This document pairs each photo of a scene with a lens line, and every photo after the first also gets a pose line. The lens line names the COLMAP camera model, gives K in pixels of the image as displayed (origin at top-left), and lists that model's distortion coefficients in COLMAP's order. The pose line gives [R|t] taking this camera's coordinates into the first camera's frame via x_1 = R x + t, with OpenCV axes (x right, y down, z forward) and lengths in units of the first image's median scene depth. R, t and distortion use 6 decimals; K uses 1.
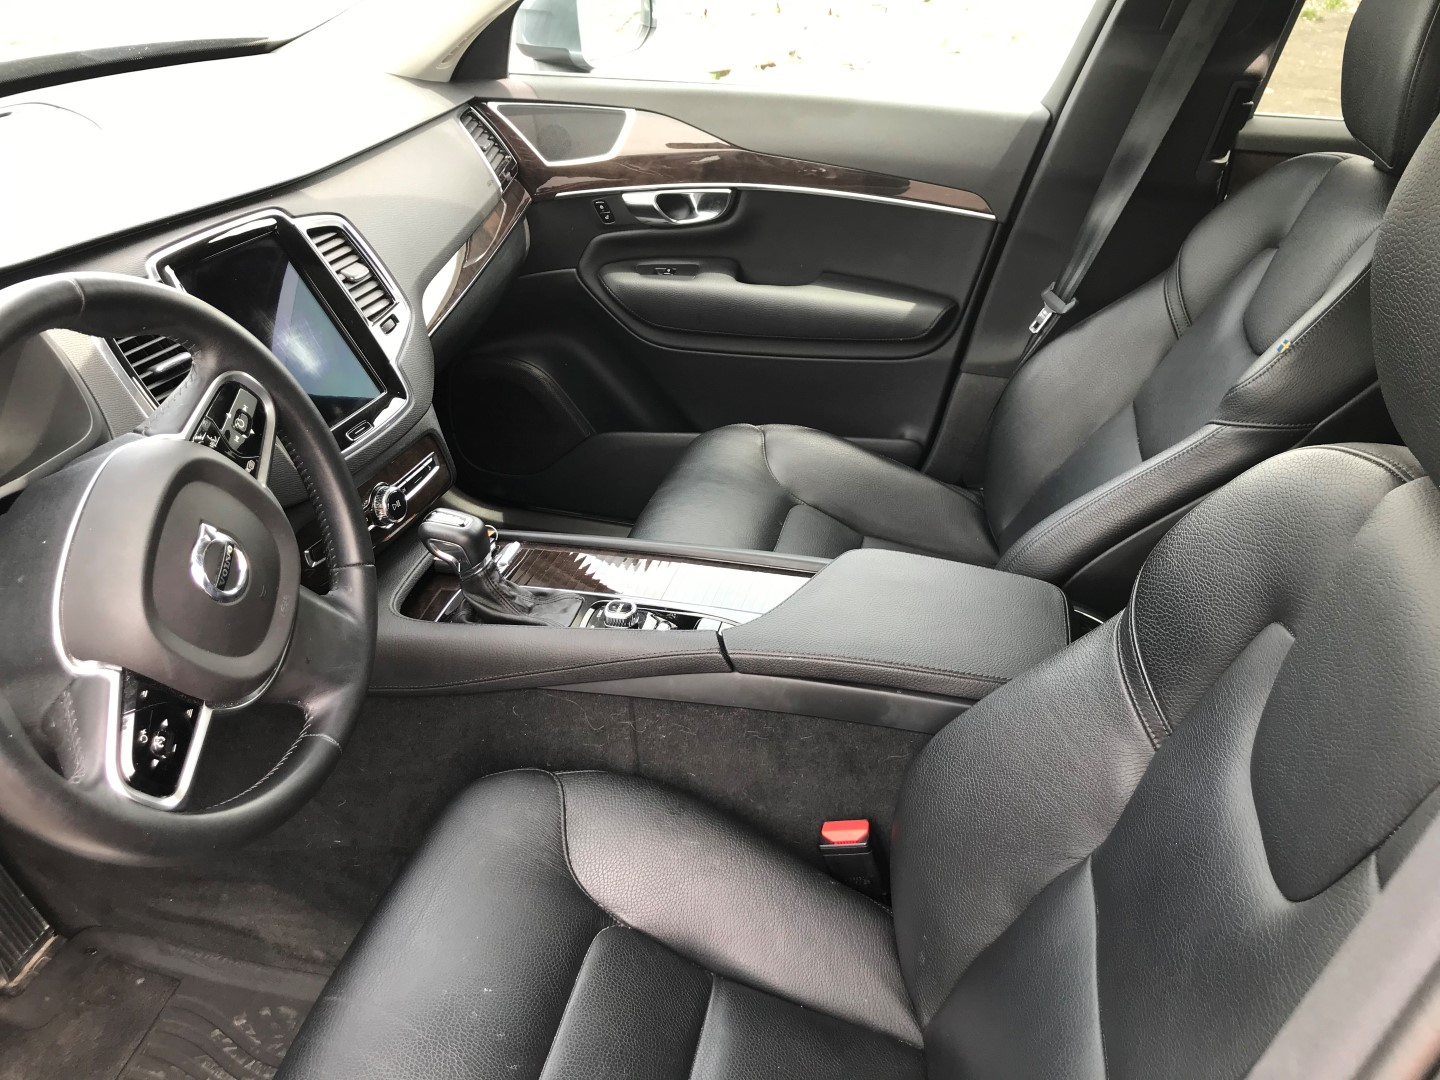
lens RADIAL K [[1190.8, 0, 727.4], [0, 1190.8, 533.0], [0, 0, 1]] dist [0.041323, -0.046816]
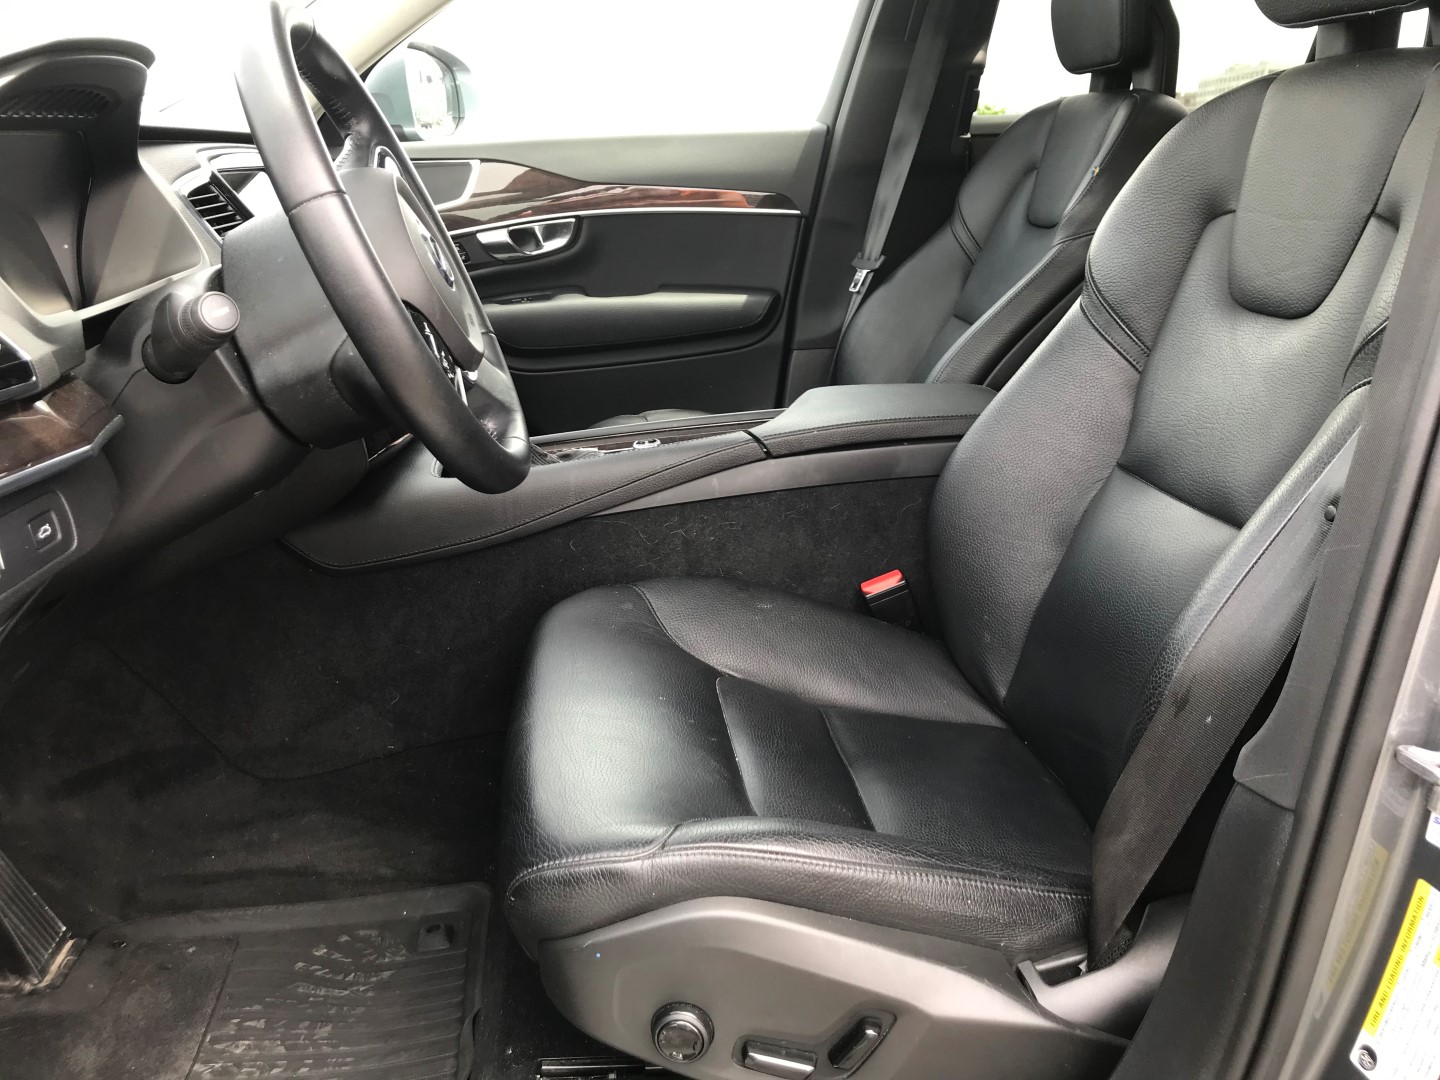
lens RADIAL K [[1190.8, 0, 727.4], [0, 1190.8, 533.0], [0, 0, 1]] dist [0.041323, -0.046816]
pose [[0.942930, -0.157605, 0.293331, -0.267610], [0.219178, 0.956924, -0.190412, 0.278065], [-0.250686, 0.243837, 0.936856, -0.042495]]
